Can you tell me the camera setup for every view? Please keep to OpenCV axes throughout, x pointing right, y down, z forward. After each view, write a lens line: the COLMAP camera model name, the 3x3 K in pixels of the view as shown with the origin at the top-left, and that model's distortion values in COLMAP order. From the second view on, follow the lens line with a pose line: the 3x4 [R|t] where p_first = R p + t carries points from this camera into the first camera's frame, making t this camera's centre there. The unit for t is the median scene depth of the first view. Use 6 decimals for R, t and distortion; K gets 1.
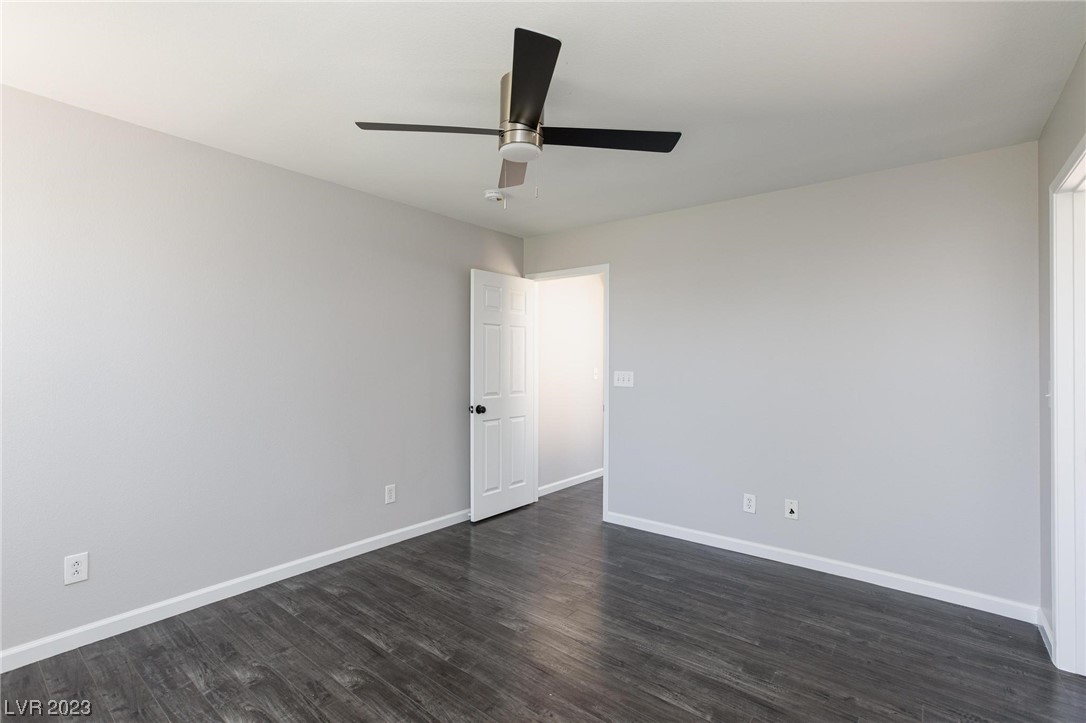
lens RADIAL K [[493.0, 0, 543.1], [0, 493.0, 359.9], [0, 0, 1]] dist [-0.031649, 0.018998]
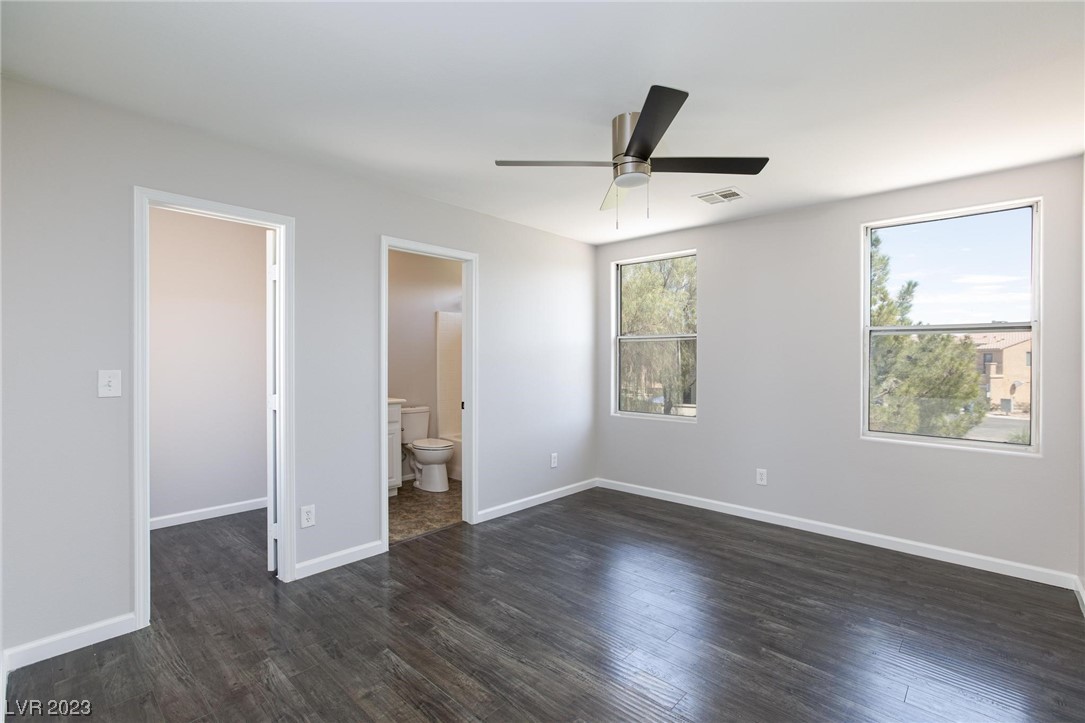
lens RADIAL K [[492.5, 0, 542.6], [0, 492.5, 359.9], [0, 0, 1]] dist [-0.031649, 0.018998]
pose [[-0.995317, -0.011606, 0.095965, 0.048909], [-0.012089, 0.999917, -0.004454, 0.012054], [-0.095905, -0.005593, -0.995375, 1.997343]]
